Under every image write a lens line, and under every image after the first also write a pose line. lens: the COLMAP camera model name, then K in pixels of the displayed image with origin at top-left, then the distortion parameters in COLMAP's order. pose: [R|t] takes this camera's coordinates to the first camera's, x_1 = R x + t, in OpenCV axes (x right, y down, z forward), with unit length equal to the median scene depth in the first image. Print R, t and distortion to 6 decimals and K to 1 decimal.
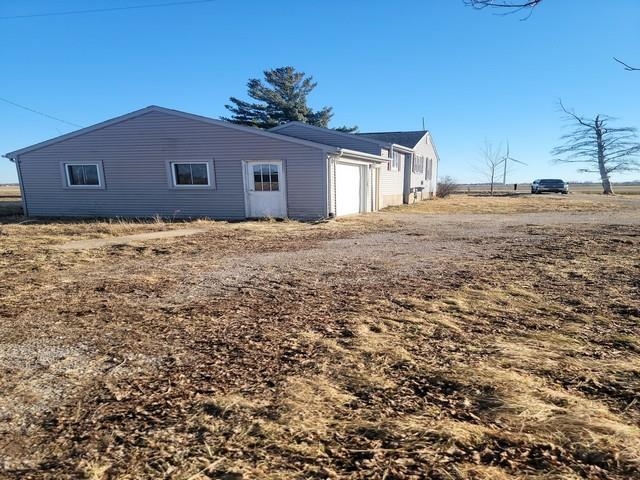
lens RADIAL K [[445.9, 0, 324.5], [0, 445.9, 236.7], [0, 0, 1]] dist [0.034255, -0.003170]
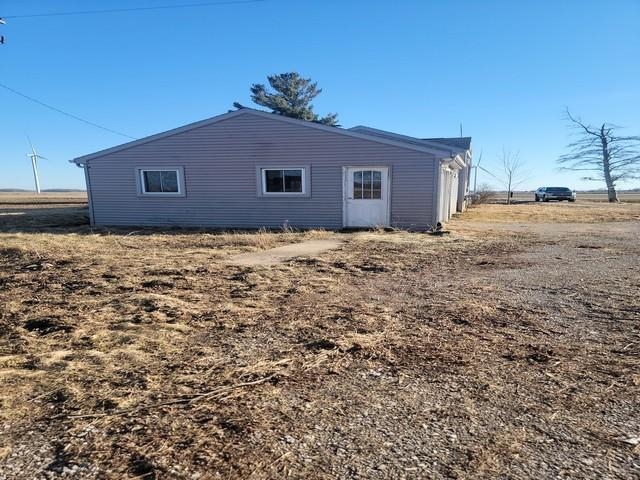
lens RADIAL K [[445.9, 0, 315.3], [0, 445.9, 240.2], [0, 0, 1]] dist [0.034255, -0.003170]
pose [[0.999193, -0.001575, 0.040128, -0.132953], [0.001898, 0.999966, -0.008013, -0.004057], [-0.040114, 0.008083, 0.999162, 0.032644]]
